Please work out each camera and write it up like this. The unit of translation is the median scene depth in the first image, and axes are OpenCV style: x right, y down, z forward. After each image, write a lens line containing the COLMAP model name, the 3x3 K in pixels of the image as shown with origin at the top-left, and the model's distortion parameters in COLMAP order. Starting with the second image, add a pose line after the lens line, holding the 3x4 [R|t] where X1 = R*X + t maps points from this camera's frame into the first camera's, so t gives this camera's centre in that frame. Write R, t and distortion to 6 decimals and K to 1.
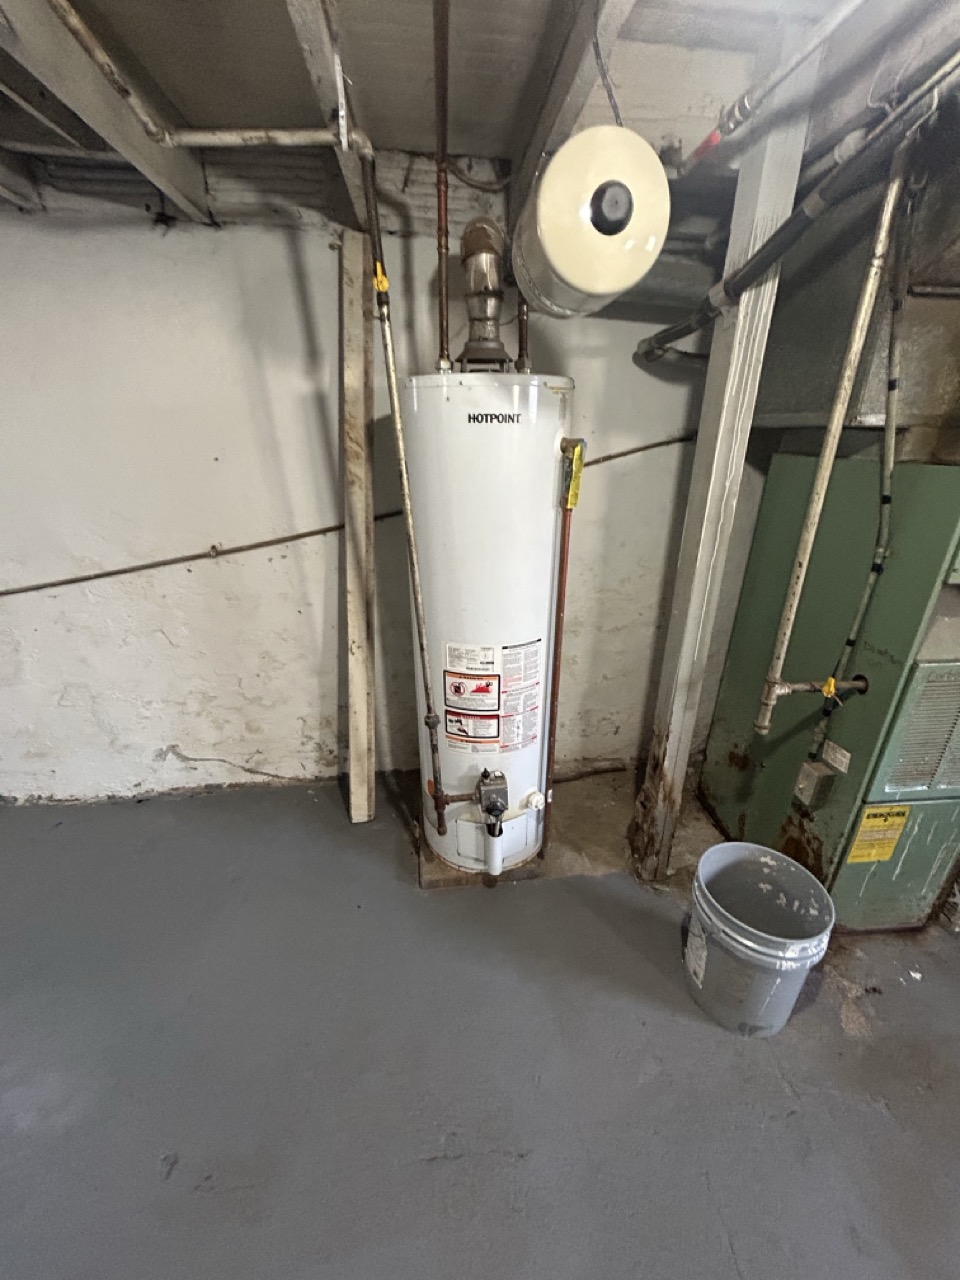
lens RADIAL K [[517.6, 0, 480.2], [0, 517.6, 639.2], [0, 0, 1]] dist [-0.003012, 0.000886]
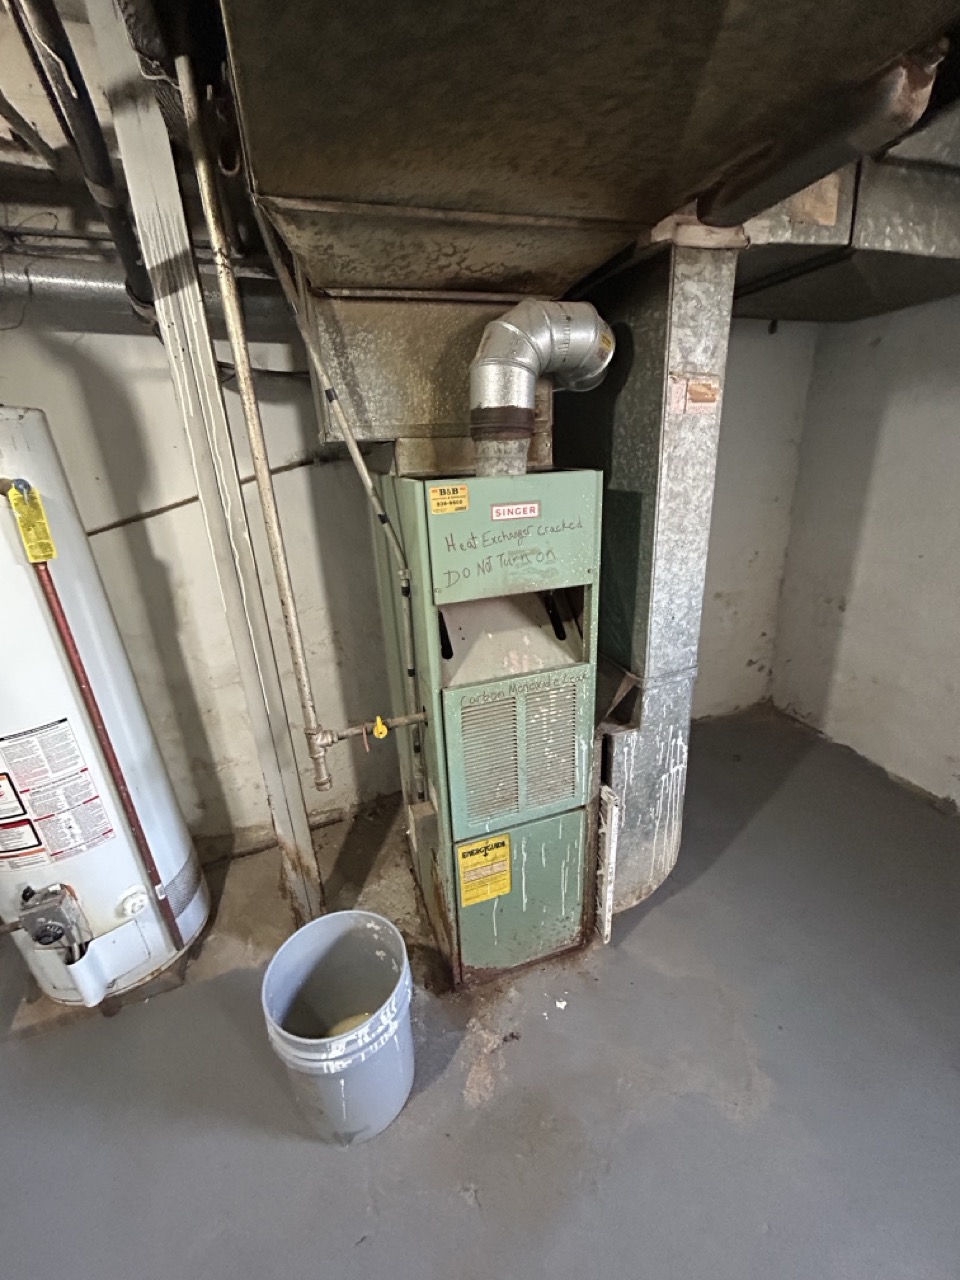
lens RADIAL K [[517.6, 0, 485.3], [0, 517.6, 640.6], [0, 0, 1]] dist [-0.003012, 0.000886]
pose [[0.972000, -0.136698, 0.191130, 0.633174], [0.143007, 0.989529, -0.019549, -0.012047], [-0.186456, 0.046335, 0.981370, 0.066358]]
